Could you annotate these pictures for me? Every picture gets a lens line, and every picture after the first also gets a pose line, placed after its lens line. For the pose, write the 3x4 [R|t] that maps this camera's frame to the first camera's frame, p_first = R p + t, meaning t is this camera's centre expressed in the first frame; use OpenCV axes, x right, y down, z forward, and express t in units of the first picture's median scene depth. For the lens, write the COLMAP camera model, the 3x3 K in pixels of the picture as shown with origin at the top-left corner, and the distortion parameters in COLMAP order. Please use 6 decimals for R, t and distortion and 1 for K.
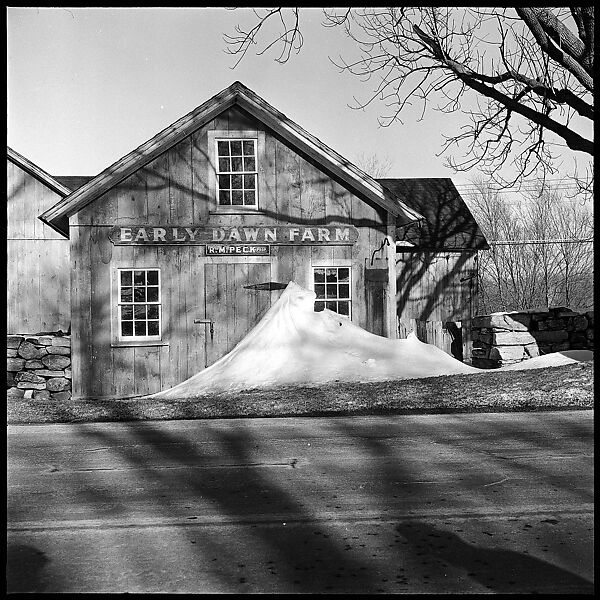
lens RADIAL K [[862.0, 0, 301.8], [0, 862.0, 297.5], [0, 0, 1]] dist [0.036217, -0.145039]
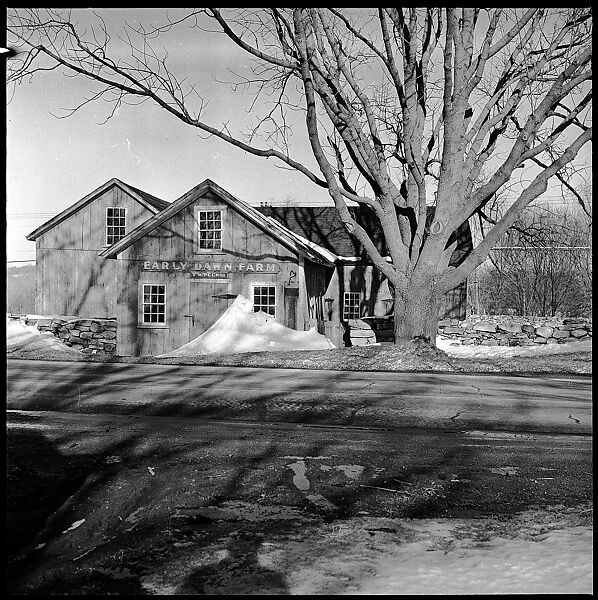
lens RADIAL K [[889.8, 0, 299.1], [0, 889.8, 325.2], [0, 0, 1]] dist [-0.014092, -0.155963]
pose [[0.966320, 0.042937, -0.253736, 0.556375], [-0.028651, 0.997803, 0.059735, -0.066359], [0.255743, -0.050454, 0.965427, -0.677392]]
